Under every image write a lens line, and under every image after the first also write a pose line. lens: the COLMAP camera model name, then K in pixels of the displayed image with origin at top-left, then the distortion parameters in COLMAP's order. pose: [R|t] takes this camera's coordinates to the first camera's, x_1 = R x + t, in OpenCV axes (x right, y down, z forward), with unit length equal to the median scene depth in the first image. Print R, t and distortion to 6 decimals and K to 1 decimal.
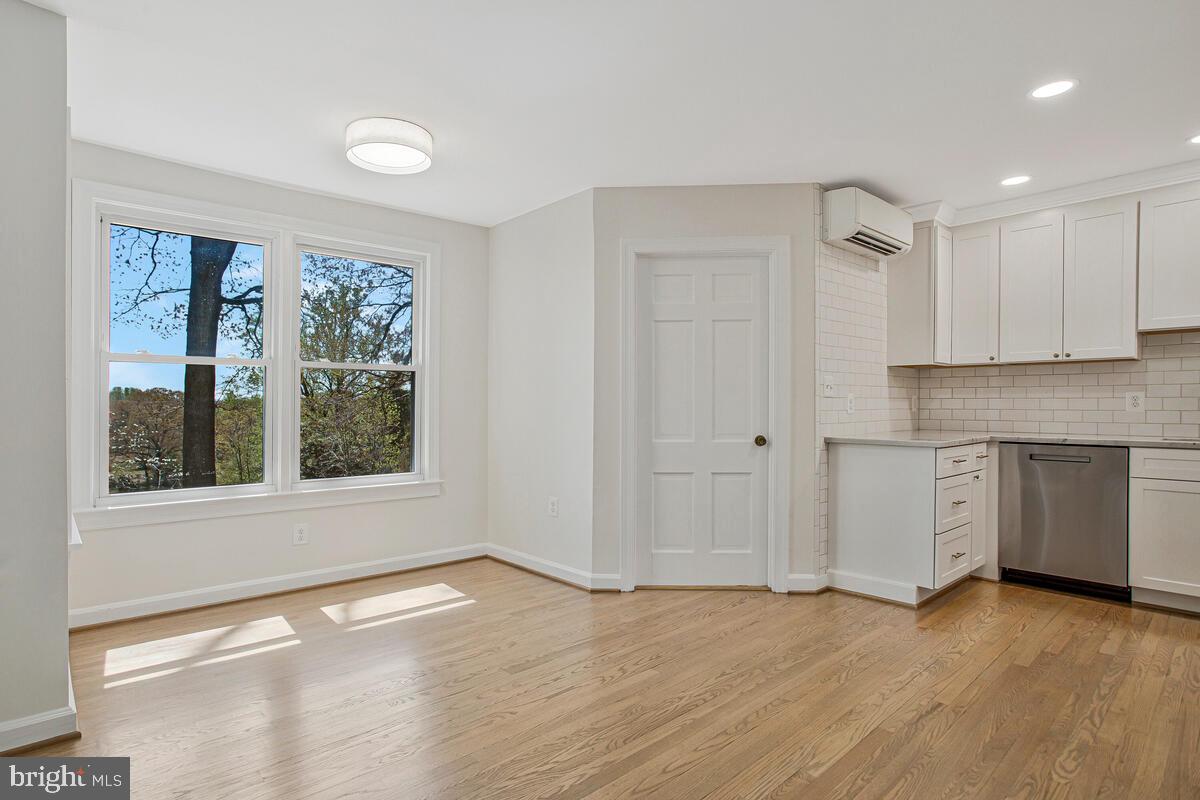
lens RADIAL K [[625.6, 0, 575.6], [0, 625.6, 409.6], [0, 0, 1]] dist [-0.014009, 0.001765]
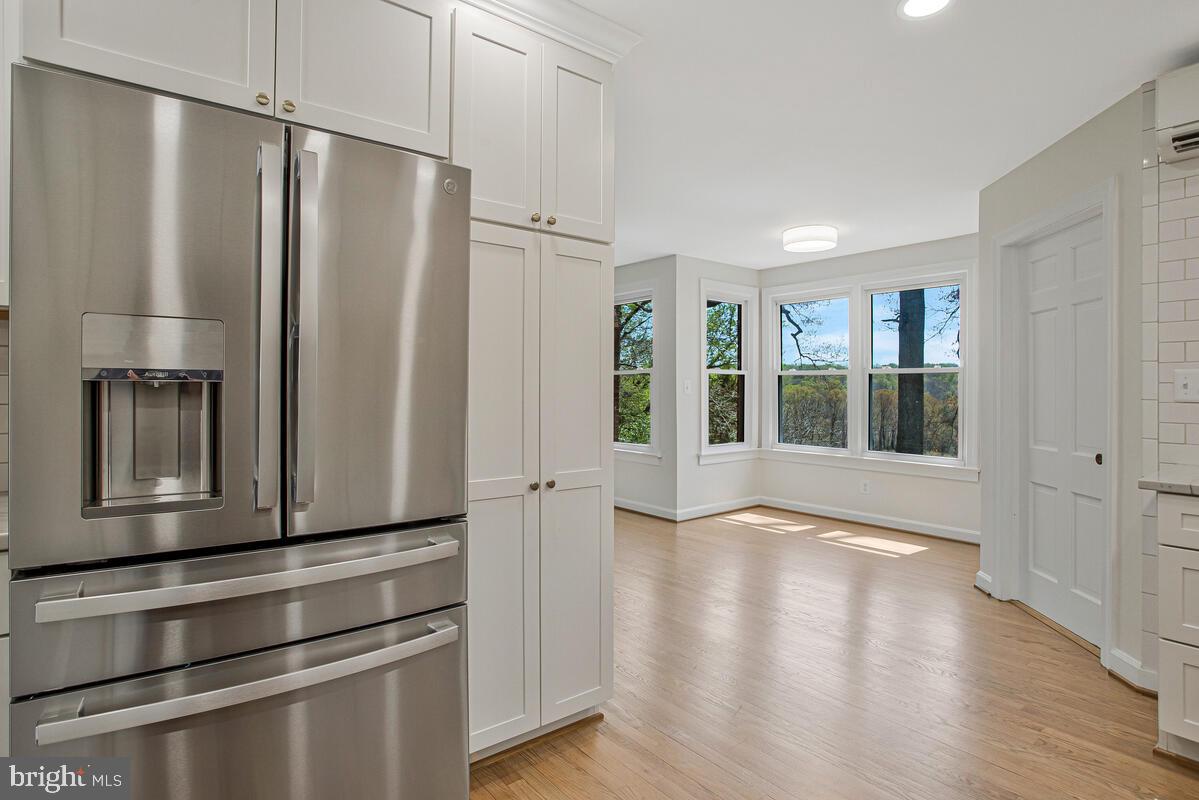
lens RADIAL K [[612.8, 0, 598.0], [0, 612.8, 394.4], [0, 0, 1]] dist [-0.000350, 0.000691]
pose [[-0.082217, 0.005119, -0.996601, 1.058523], [-0.003217, 0.999980, 0.005402, -0.028322], [0.996609, 0.003650, -0.082199, 0.450373]]
